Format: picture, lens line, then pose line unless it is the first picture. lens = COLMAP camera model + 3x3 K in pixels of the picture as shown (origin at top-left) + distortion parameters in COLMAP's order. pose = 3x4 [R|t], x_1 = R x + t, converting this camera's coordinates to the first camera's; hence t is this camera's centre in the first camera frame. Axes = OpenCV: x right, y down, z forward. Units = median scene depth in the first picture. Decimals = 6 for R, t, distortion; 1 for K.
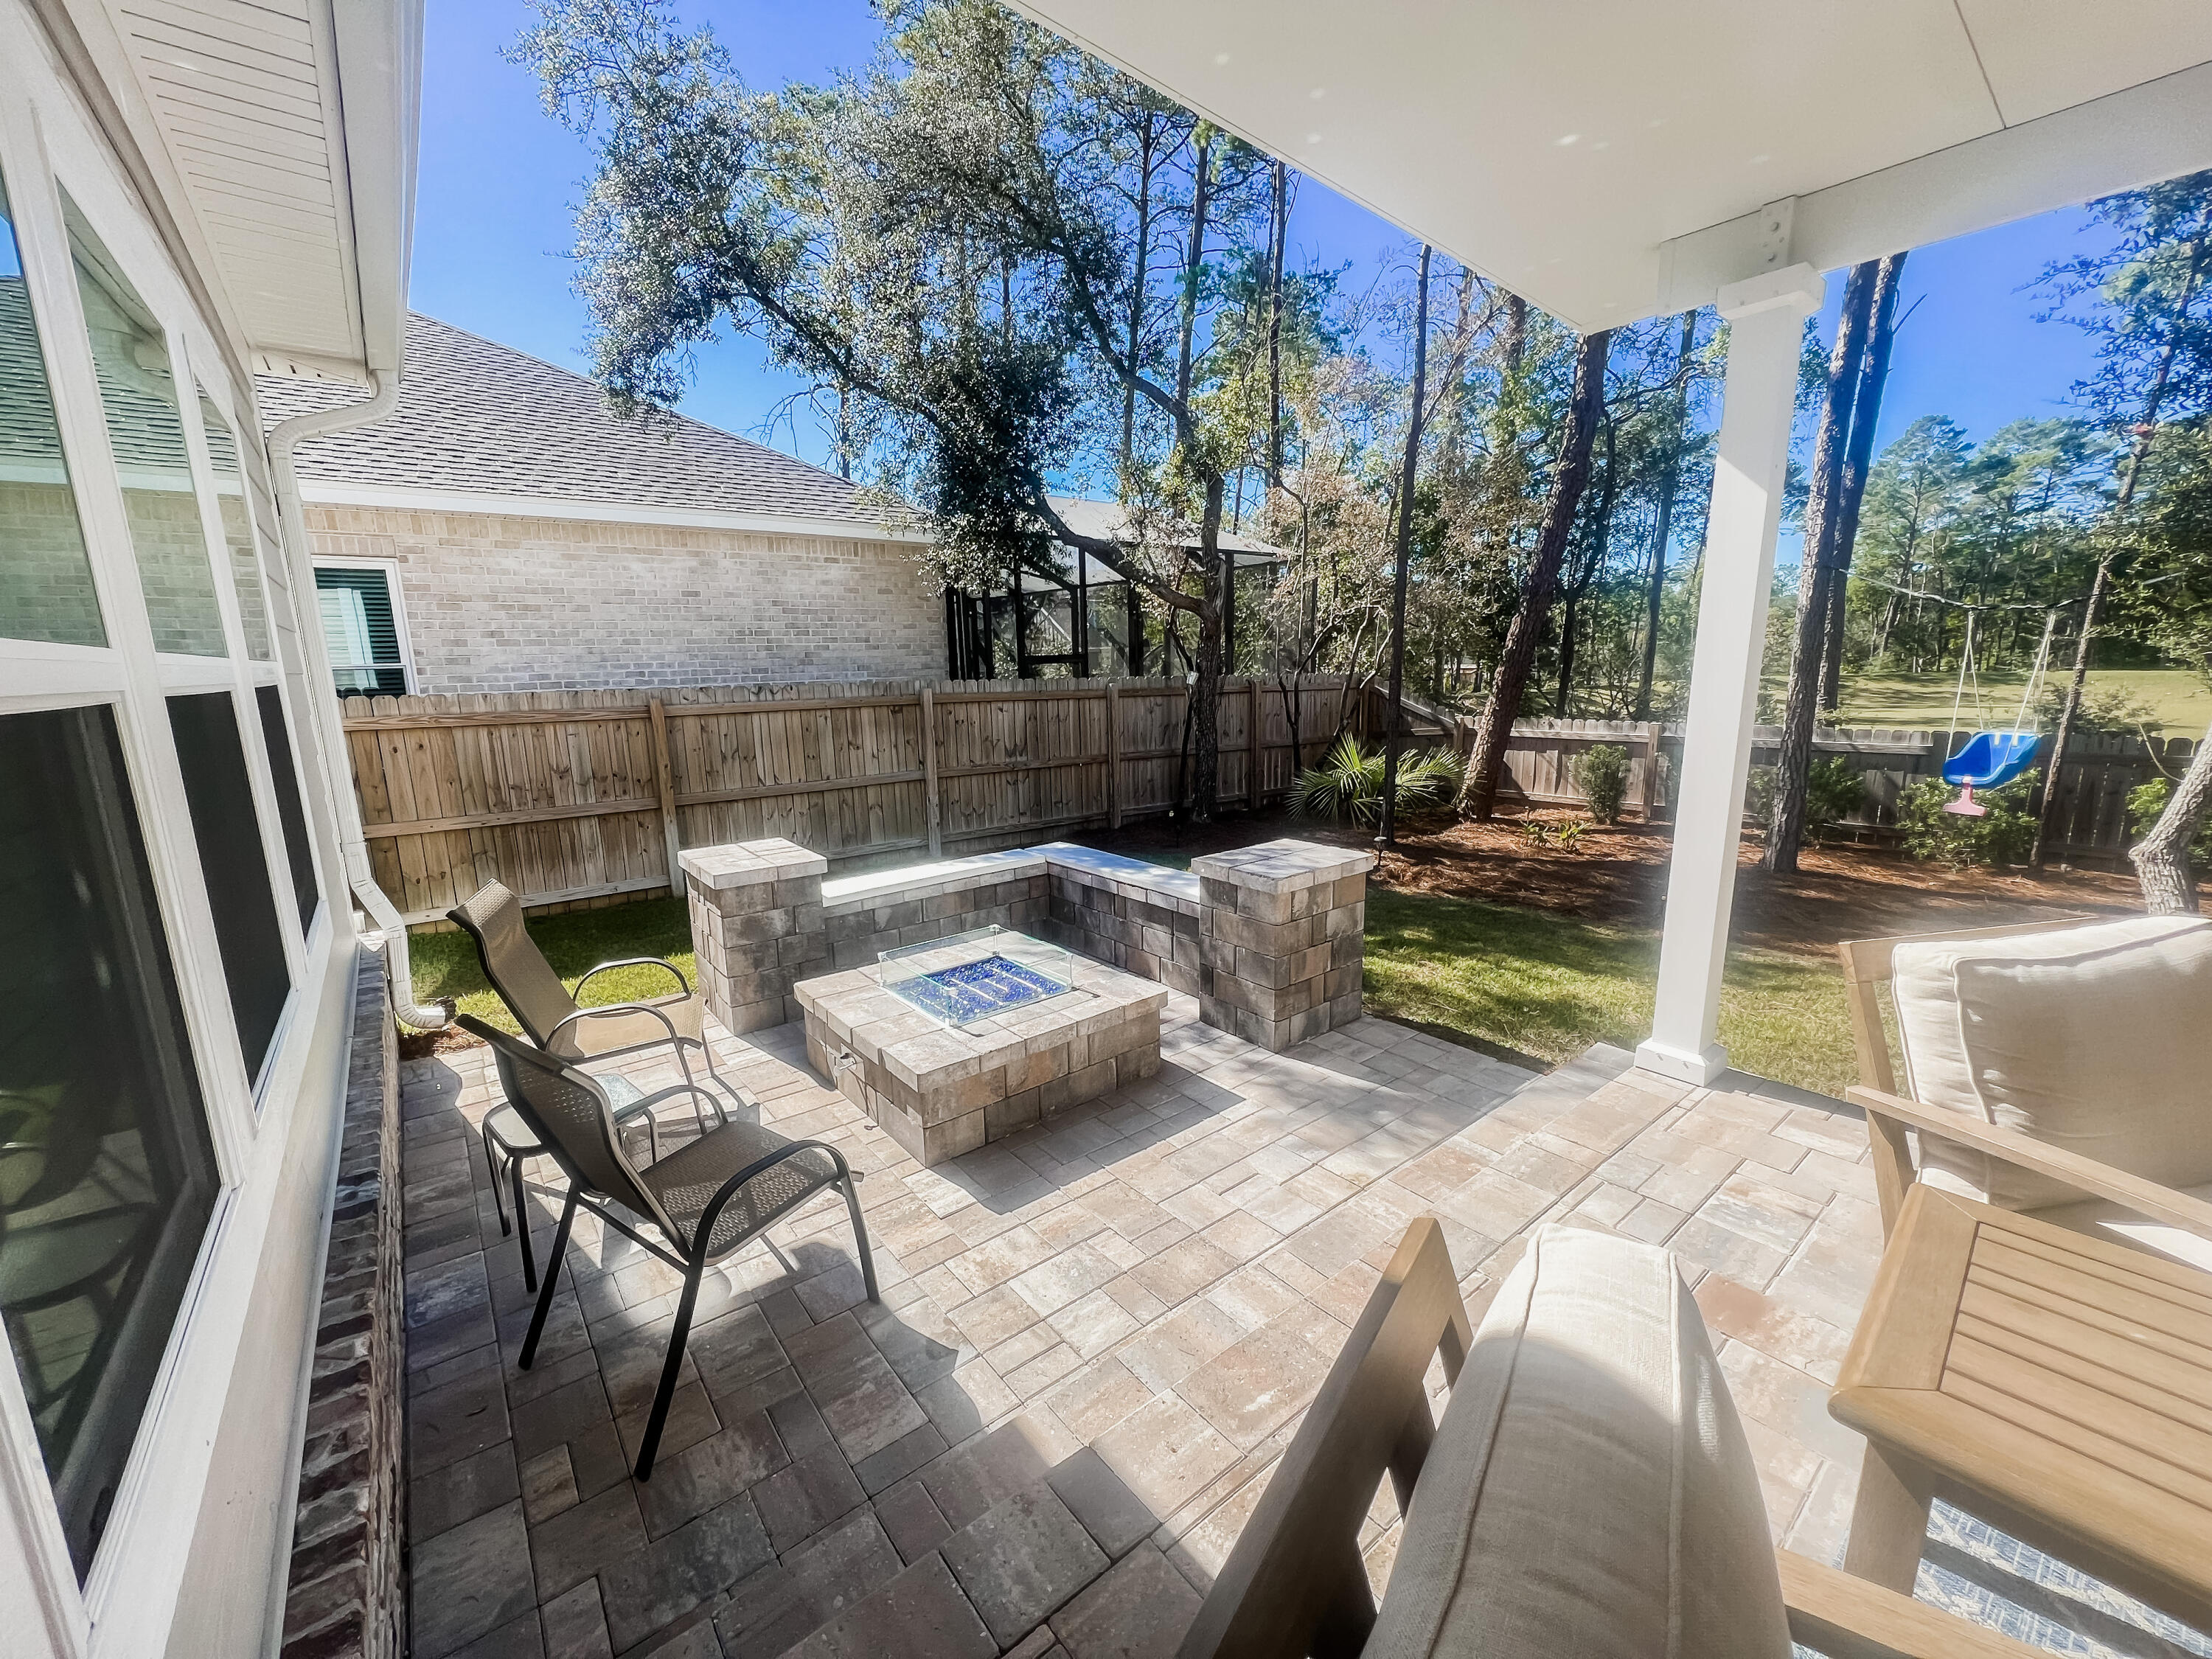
lens RADIAL K [[874.7, 0, 1102.9], [0, 874.7, 826.3], [0, 0, 1]] dist [-0.002255, -0.000051]
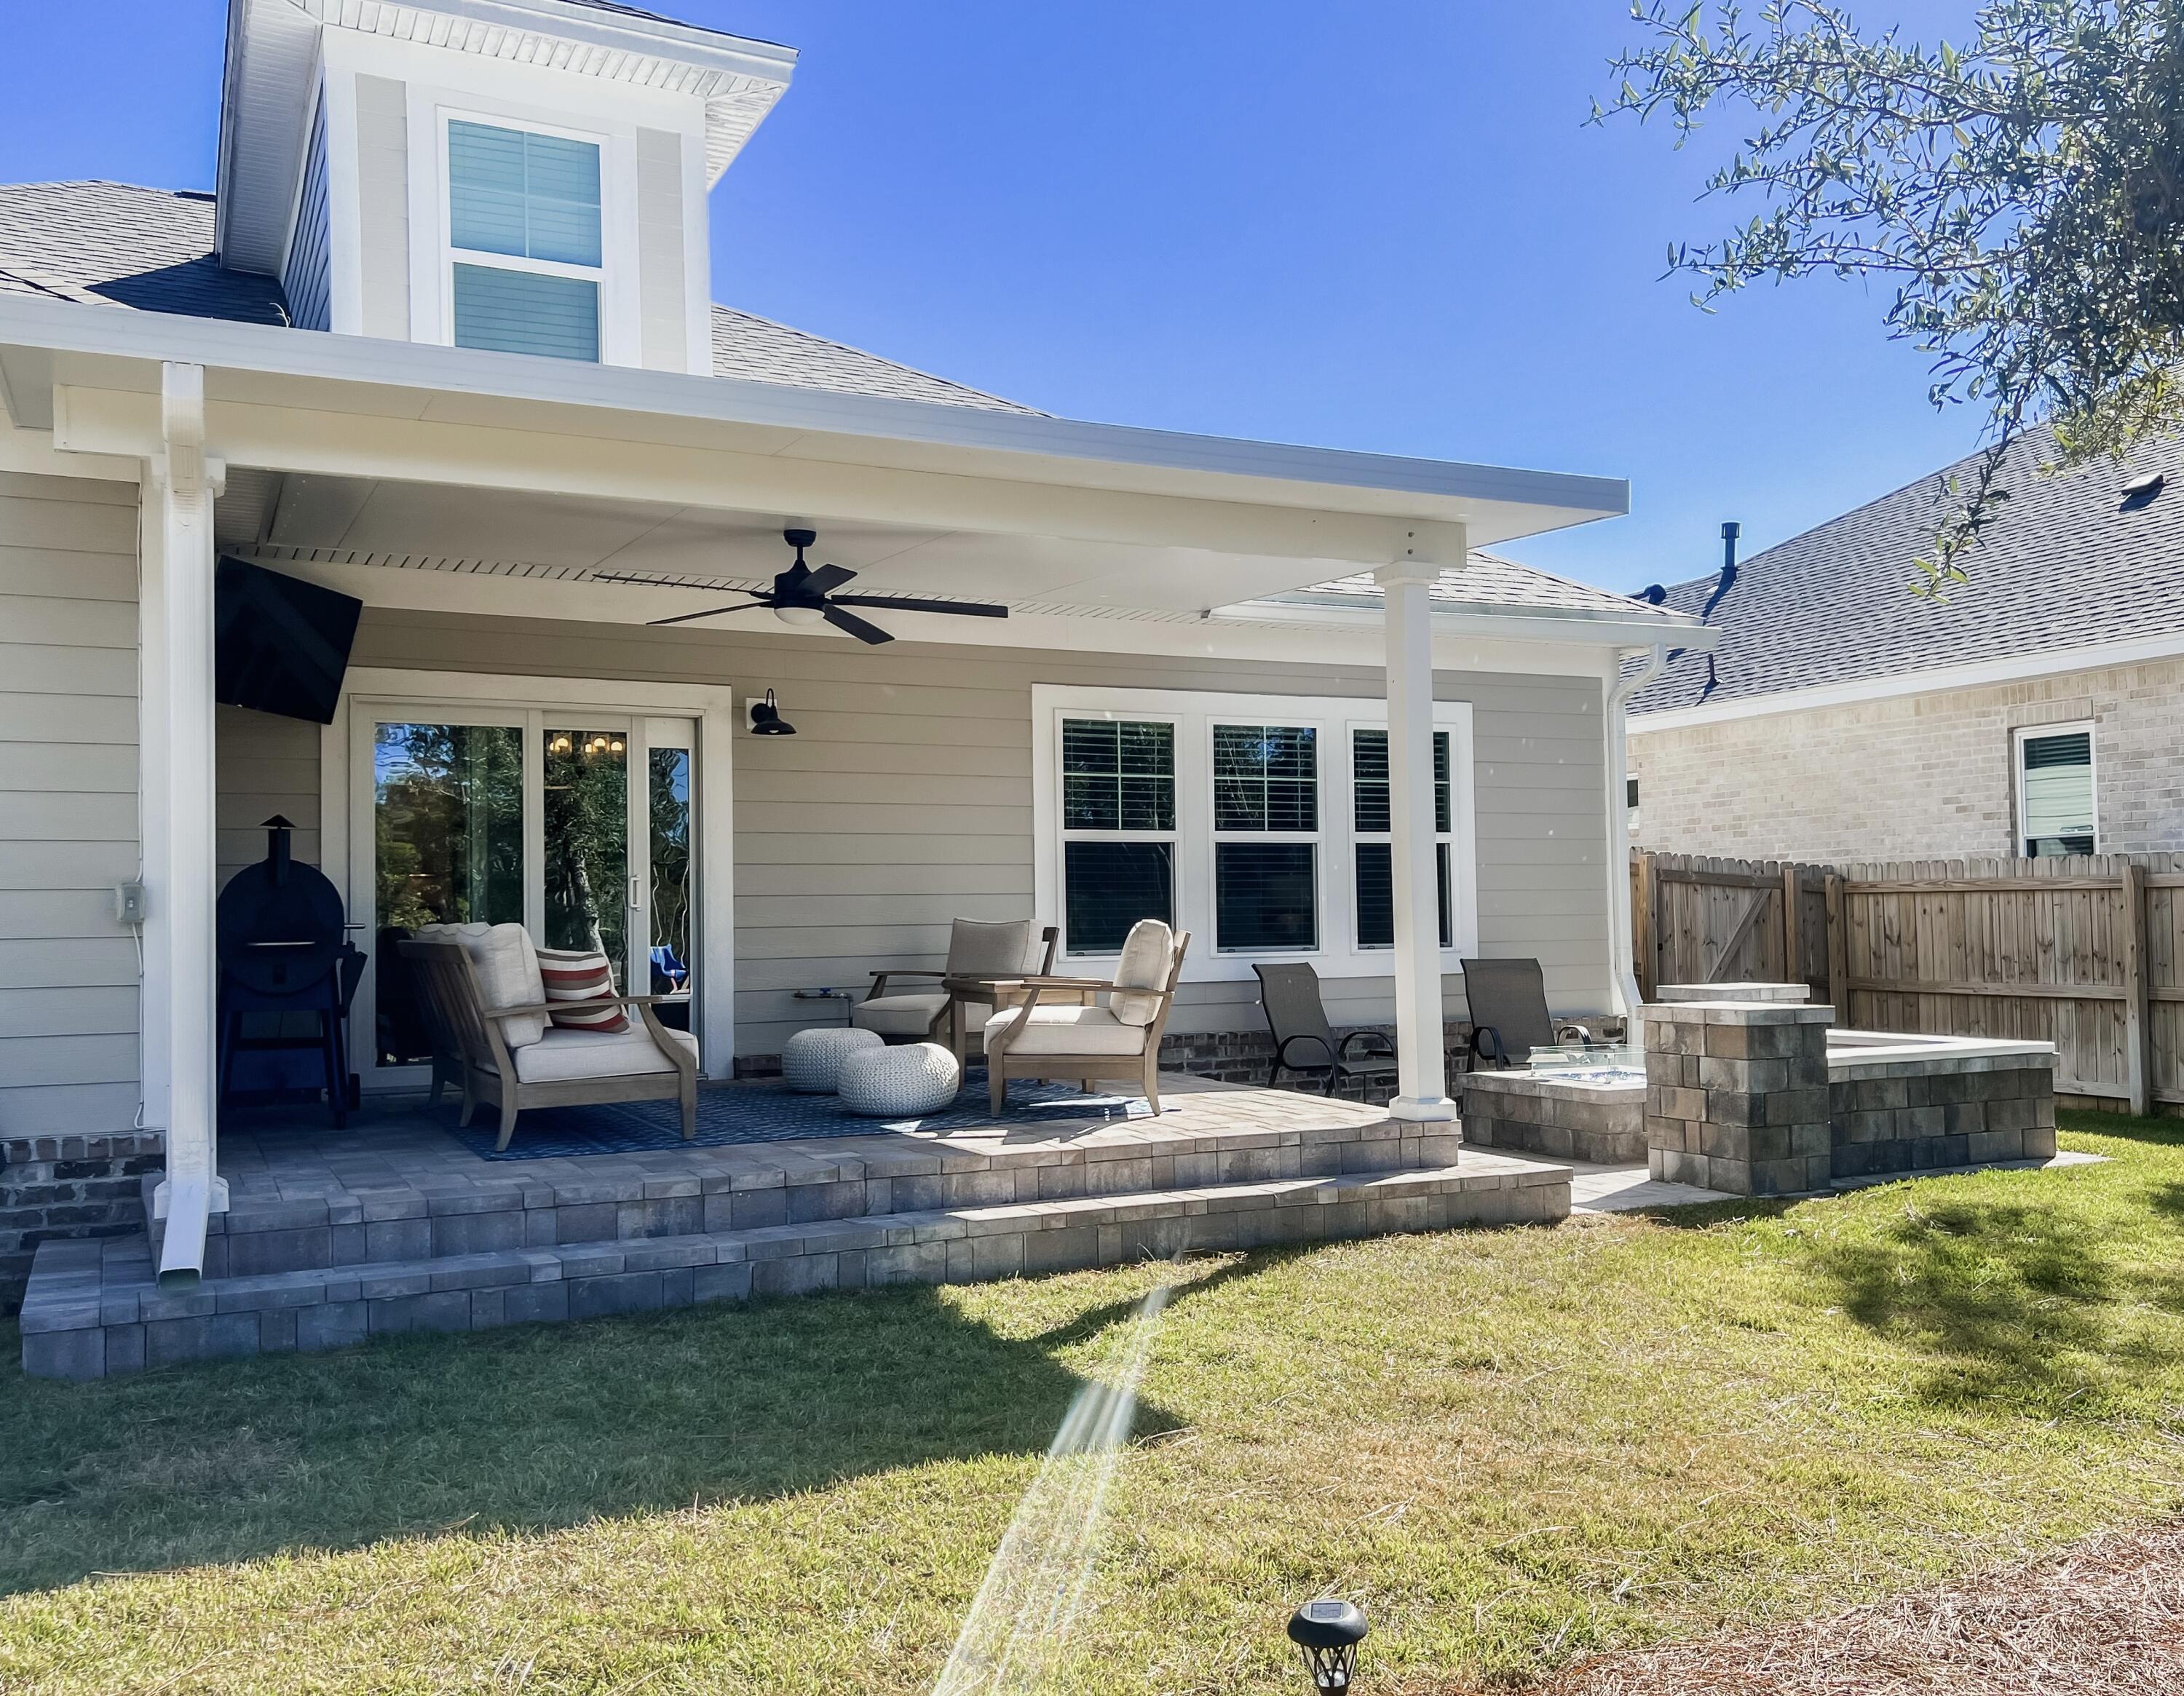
lens RADIAL K [[1900.2, 0, 1092.0], [0, 1900.2, 849.9], [0, 0, 1]] dist [0.000757, 0.000298]
pose [[-0.217352, -0.015200, -0.975975, 1.462005], [-0.164748, 0.986105, 0.021332, -0.037871], [0.962090, 0.165426, -0.216836, 0.452388]]
